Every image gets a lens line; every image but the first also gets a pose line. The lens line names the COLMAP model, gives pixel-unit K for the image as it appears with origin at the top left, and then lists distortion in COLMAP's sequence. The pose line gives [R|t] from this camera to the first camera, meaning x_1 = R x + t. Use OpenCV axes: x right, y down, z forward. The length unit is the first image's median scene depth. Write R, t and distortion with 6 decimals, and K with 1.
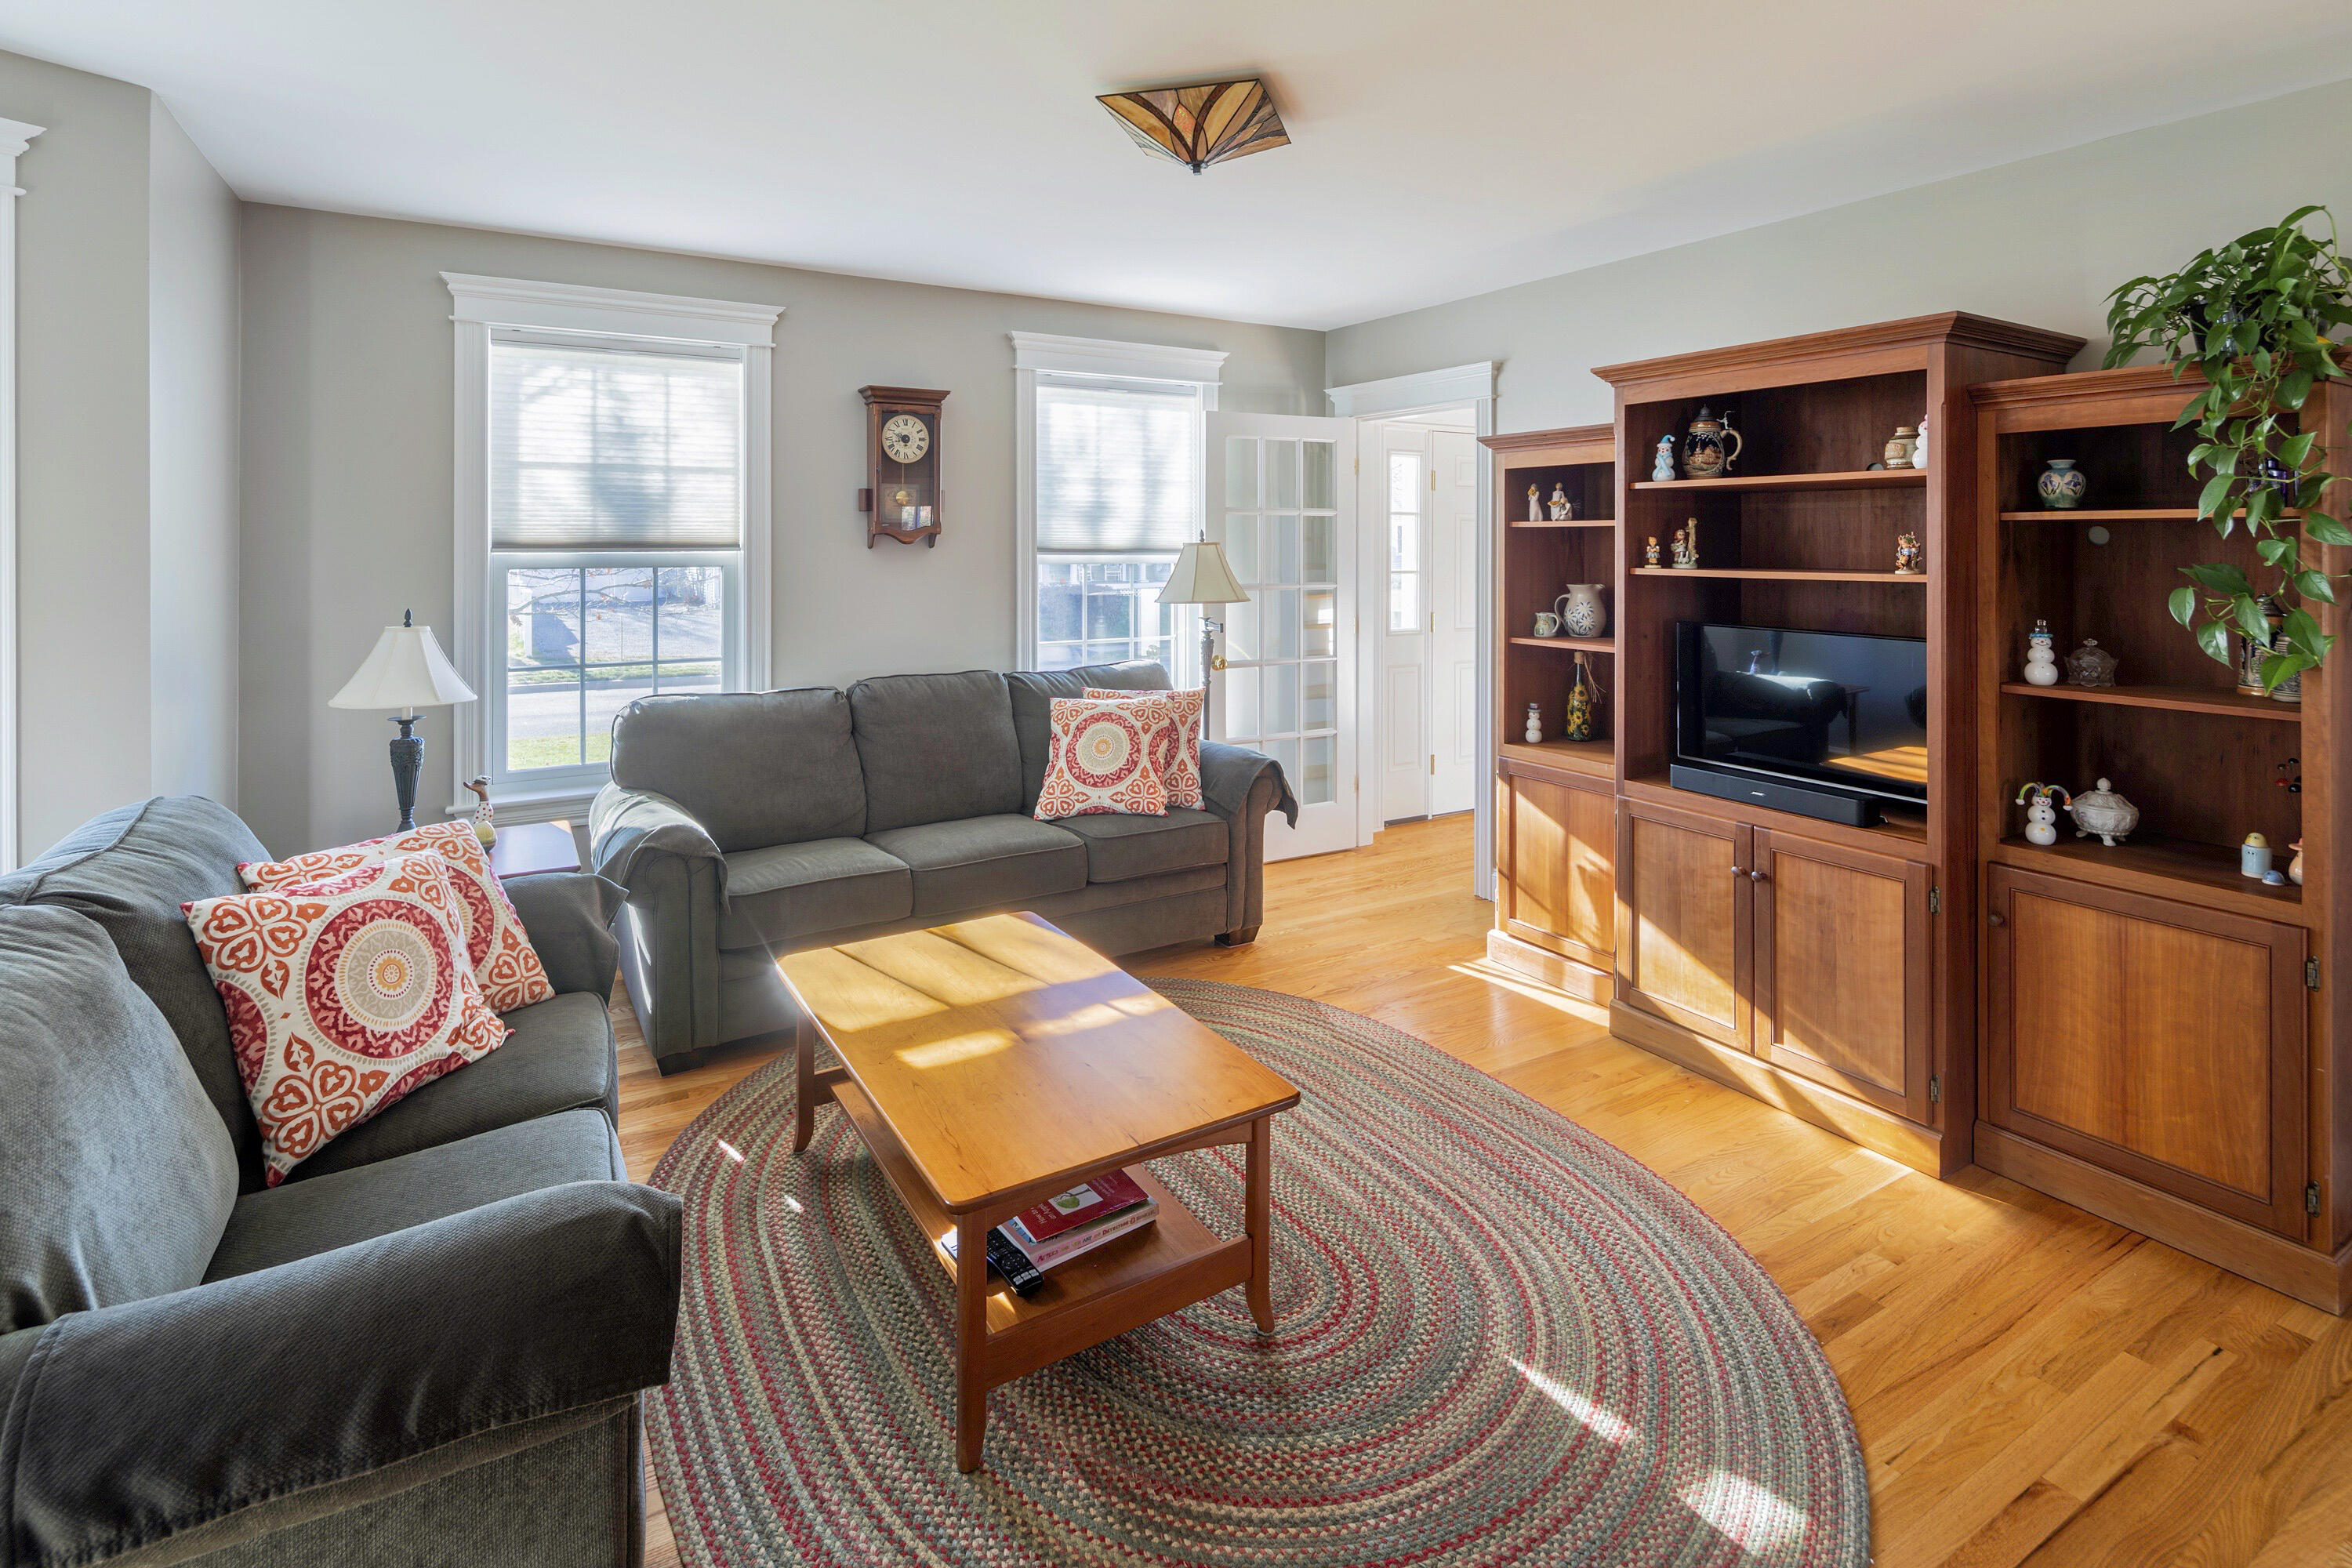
lens RADIAL K [[1141.1, 0, 1169.6], [0, 1141.1, 539.2], [0, 0, 1]] dist [0.004219, -0.003922]
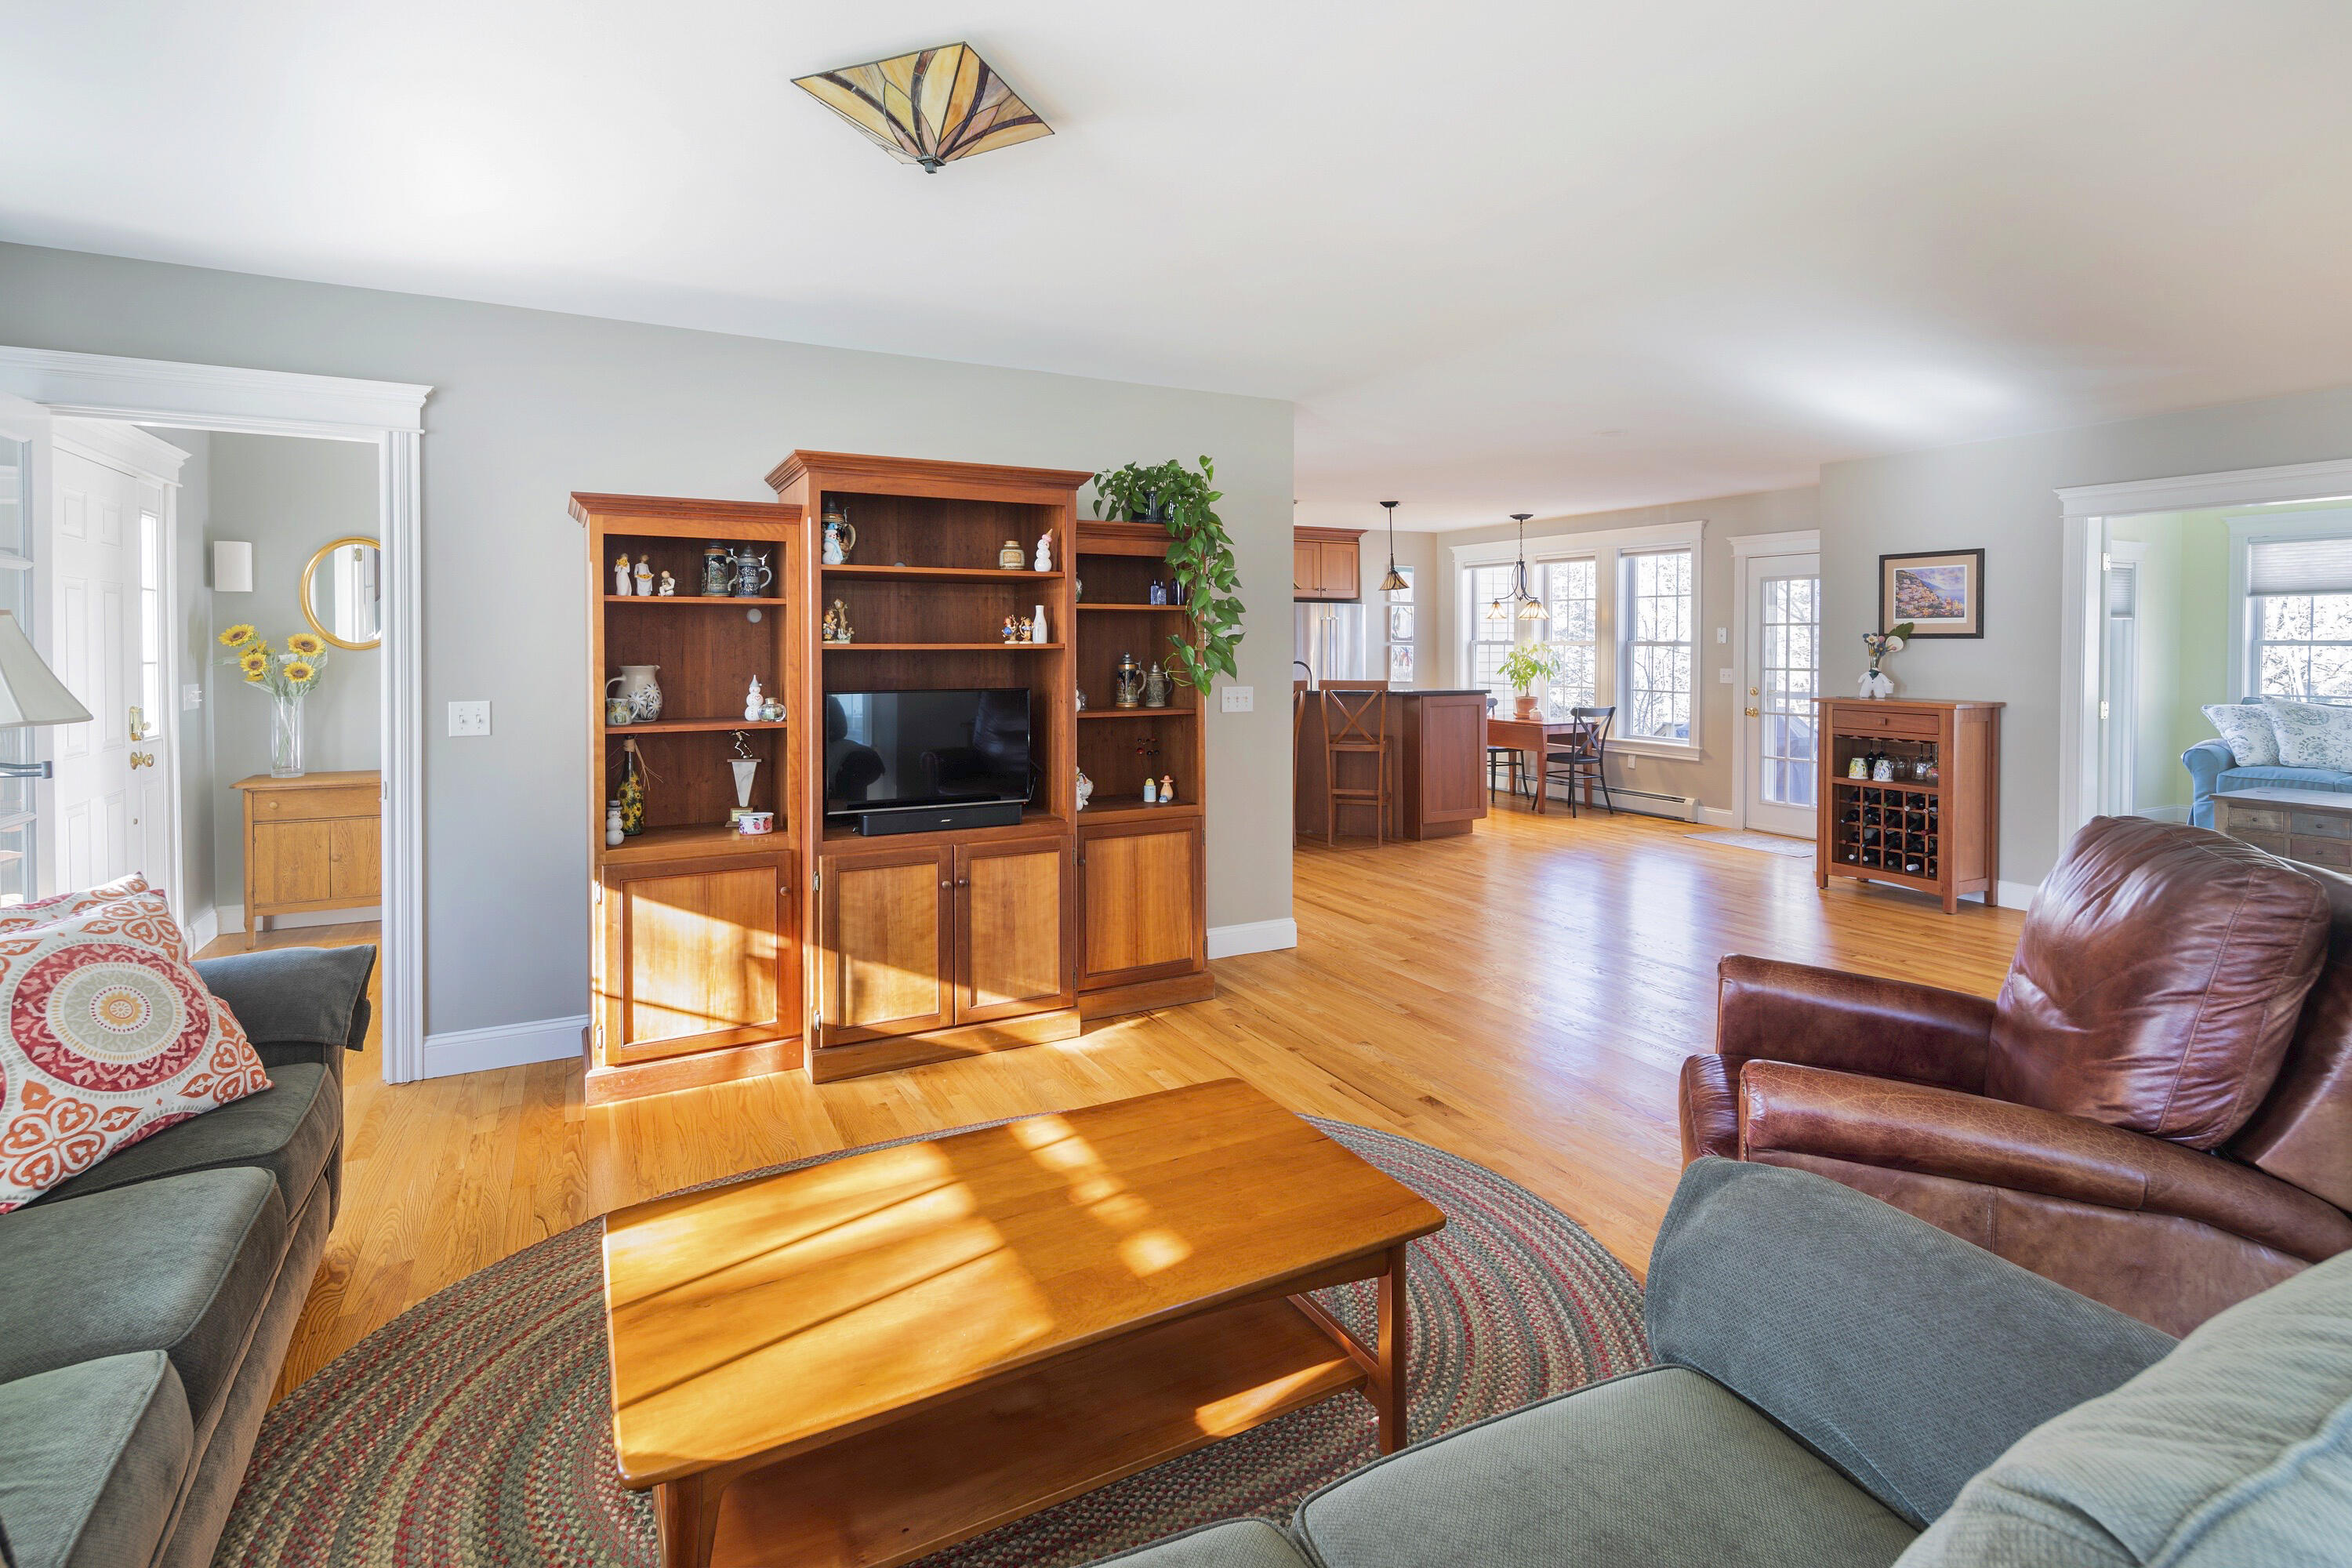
lens RADIAL K [[1141.1, 0, 1179.0], [0, 1141.1, 657.4], [0, 0, 1]] dist [0.004219, -0.003922]
pose [[0.046436, -0.015777, 0.998797, -0.691104], [-0.003923, 0.999865, 0.015976, 0.022203], [-0.998914, -0.004660, 0.046368, 0.656850]]
